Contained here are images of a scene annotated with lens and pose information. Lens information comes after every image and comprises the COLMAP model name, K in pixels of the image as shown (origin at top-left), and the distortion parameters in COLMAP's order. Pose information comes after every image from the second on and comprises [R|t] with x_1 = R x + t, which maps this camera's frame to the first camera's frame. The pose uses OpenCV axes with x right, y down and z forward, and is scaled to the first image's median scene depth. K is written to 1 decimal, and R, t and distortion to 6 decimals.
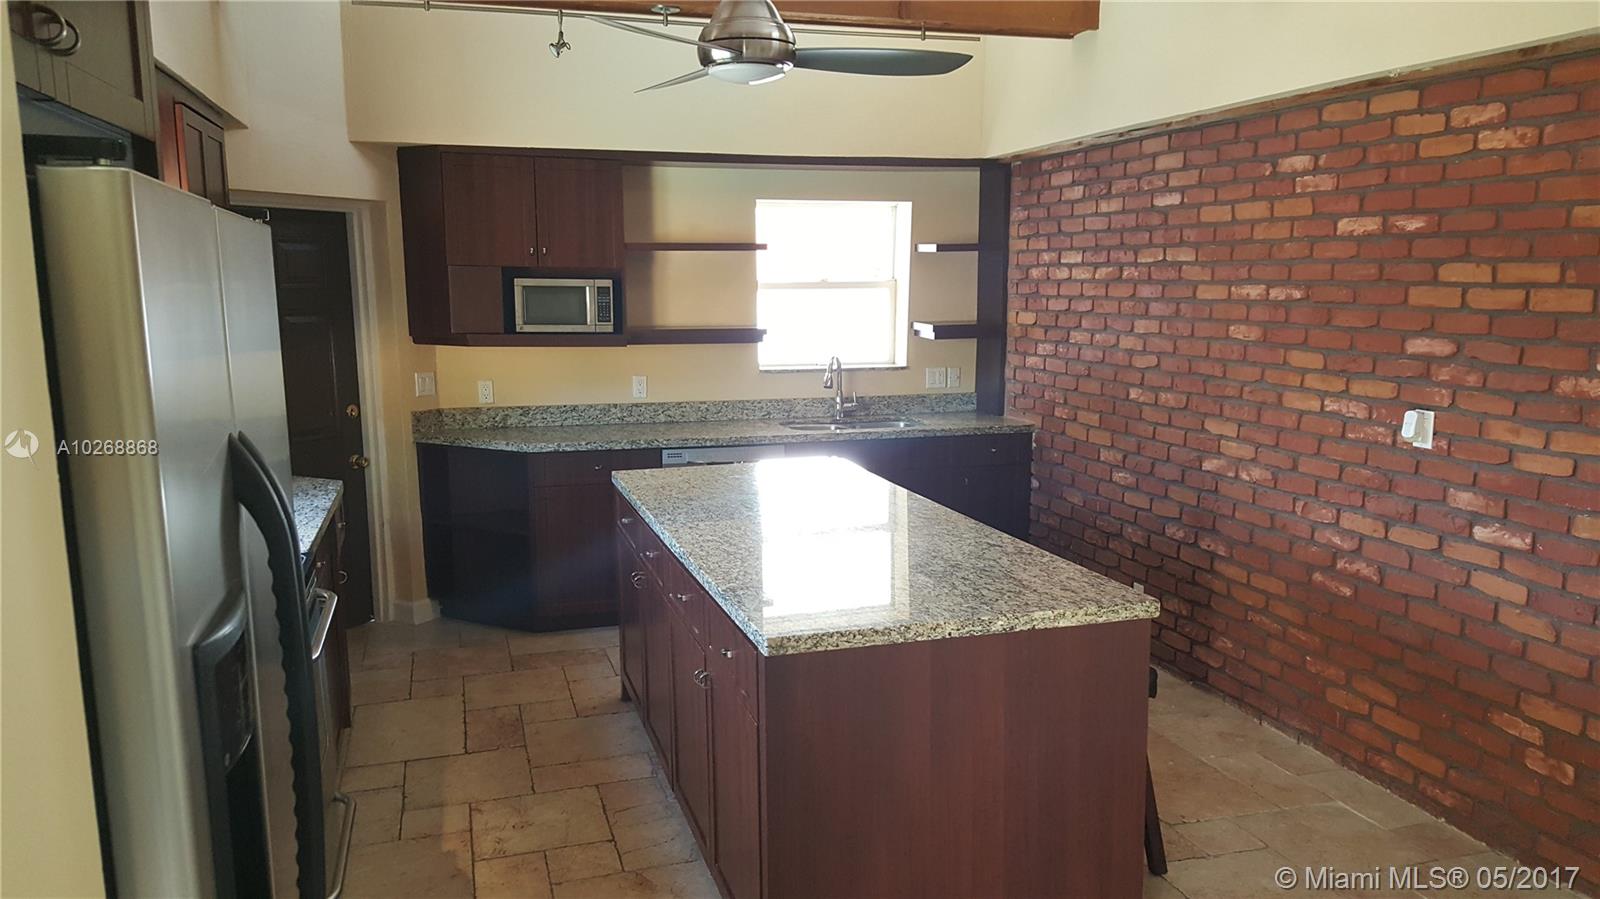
lens RADIAL K [[1192.5, 0, 802.8], [0, 1192.5, 456.8], [0, 0, 1]] dist [0.101320, -0.068482]
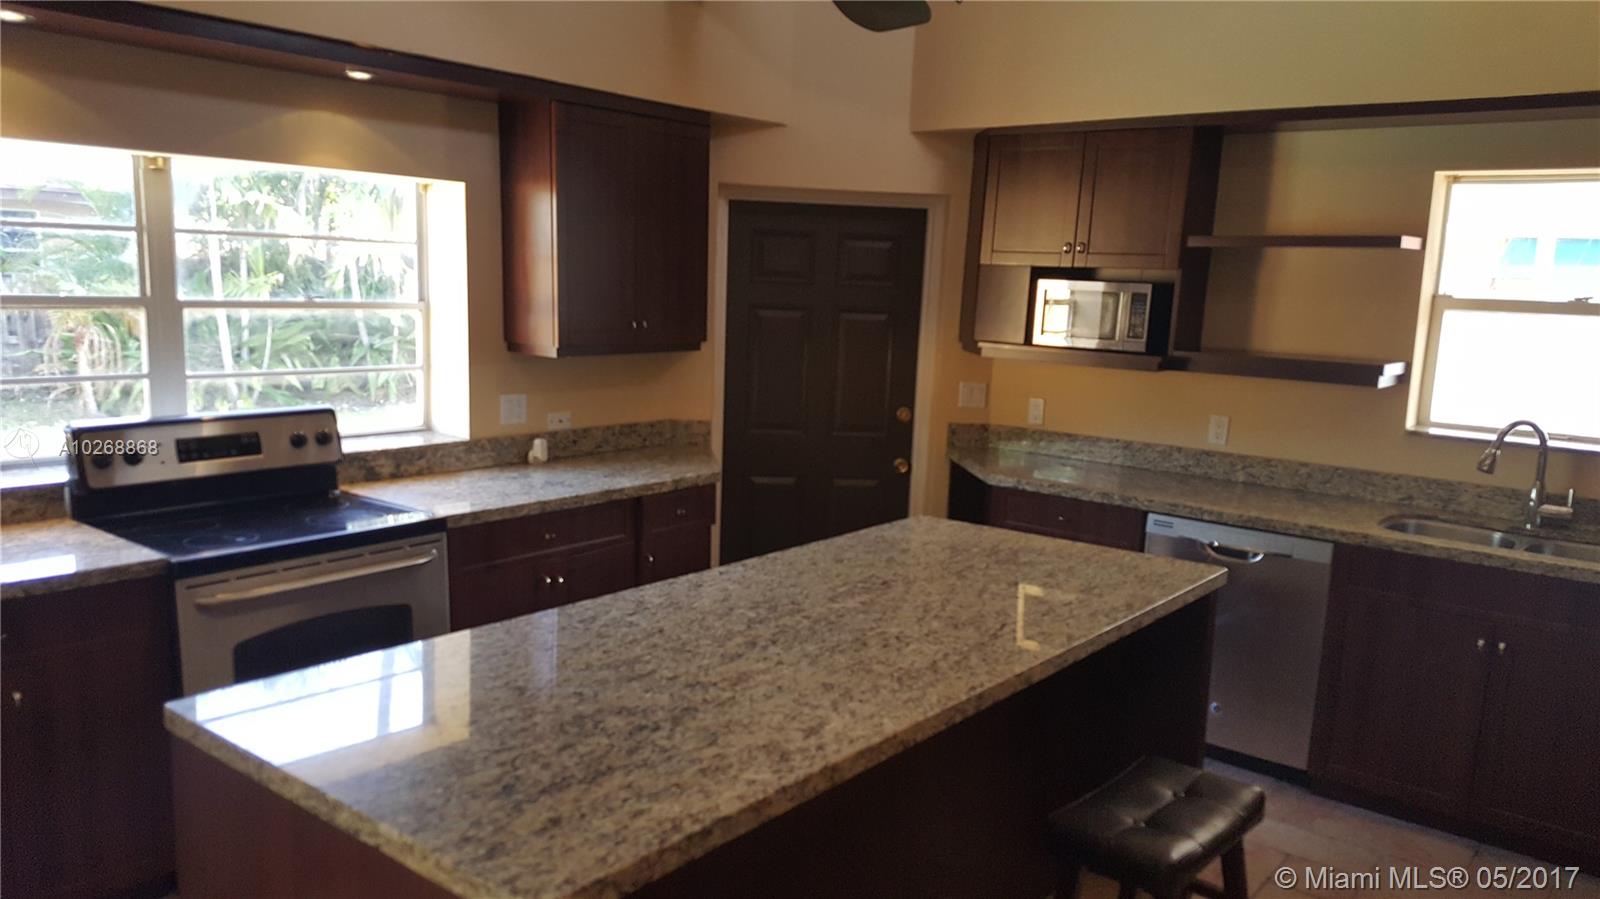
lens RADIAL K [[1192.5, 0, 814.8], [0, 1192.5, 452.6], [0, 0, 1]] dist [0.101320, -0.068482]
pose [[0.555369, 0.144035, -0.819036, 0.371129], [-0.161074, 0.984867, 0.063977, -0.056969], [0.815856, 0.096395, 0.570164, 0.399552]]
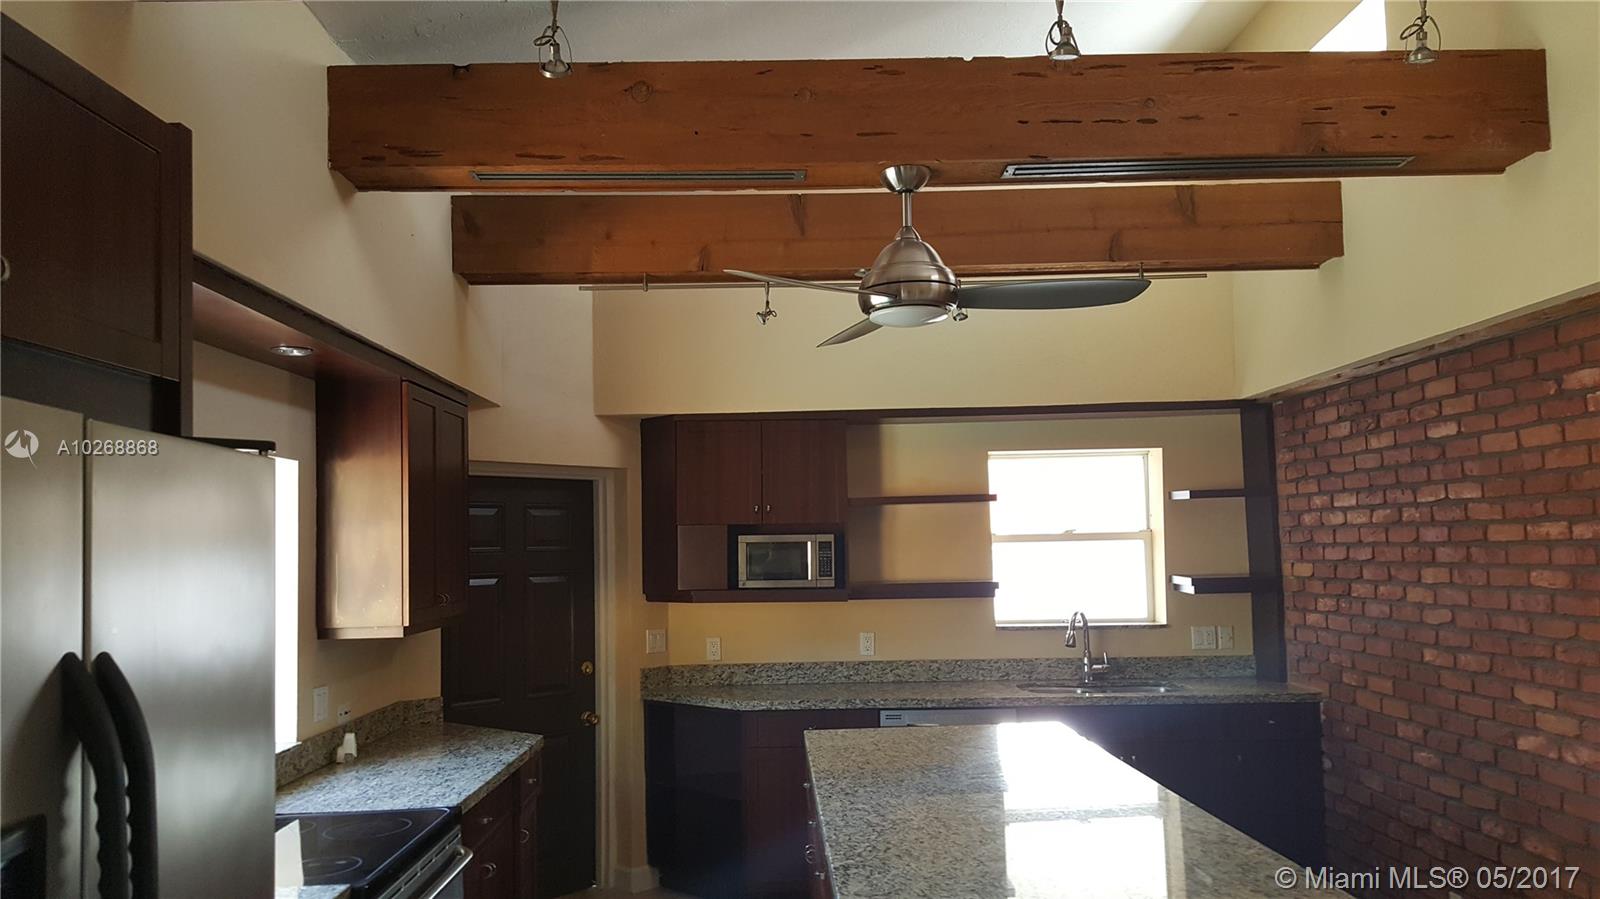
lens RADIAL K [[1192.5, 0, 809.0], [0, 1192.5, 466.7], [0, 0, 1]] dist [0.101320, -0.068482]
pose [[0.964691, -0.037900, -0.260643, 0.081761], [-0.019032, 0.976975, -0.212504, 0.008049], [0.262696, 0.209961, 0.941758, 0.051654]]
